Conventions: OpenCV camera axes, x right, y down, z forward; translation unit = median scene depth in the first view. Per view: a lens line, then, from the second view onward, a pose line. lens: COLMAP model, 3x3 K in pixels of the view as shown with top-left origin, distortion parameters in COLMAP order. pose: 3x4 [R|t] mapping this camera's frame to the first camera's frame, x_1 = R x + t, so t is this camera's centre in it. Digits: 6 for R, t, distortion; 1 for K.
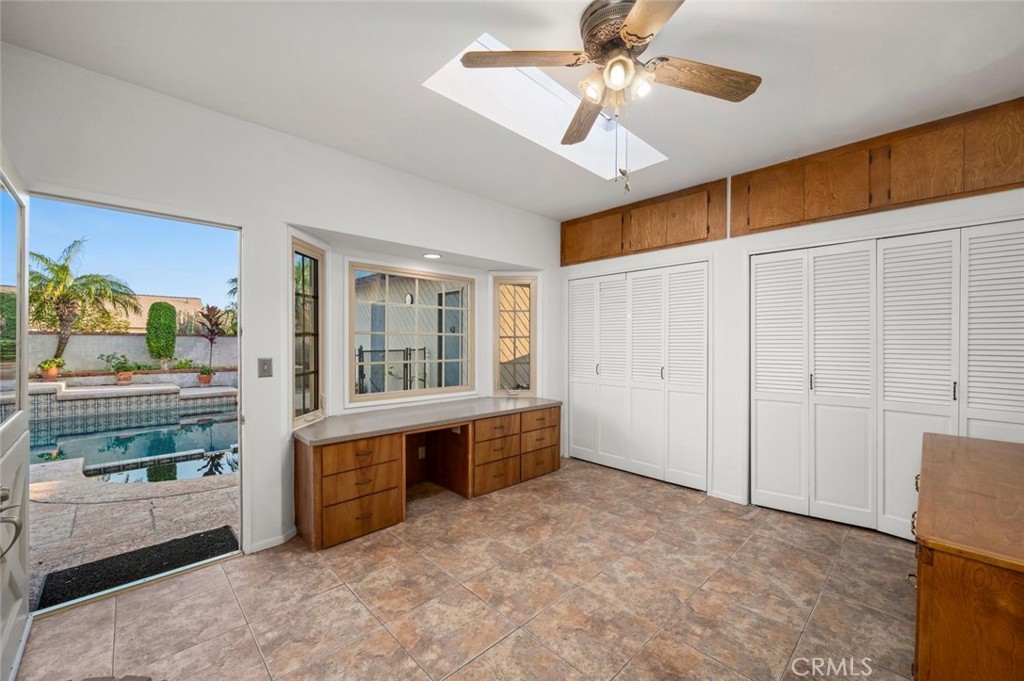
lens RADIAL K [[405.5, 0, 510.9], [0, 405.5, 343.1], [0, 0, 1]] dist [0.000696, 0.000298]
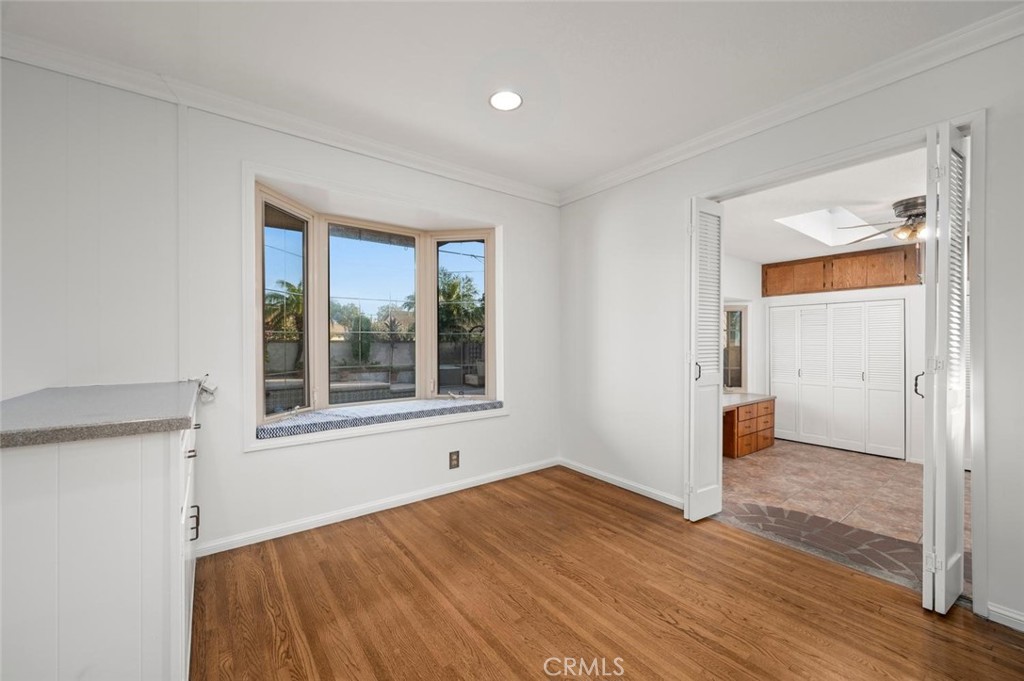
lens RADIAL K [[405.5, 0, 510.9], [0, 405.5, 343.1], [0, 0, 1]] dist [0.000696, 0.000298]
pose [[0.993152, -0.003206, -0.116785, -0.681195], [0.003581, 0.999989, 0.003001, -0.052134], [0.116774, -0.003399, 0.993153, -0.549421]]
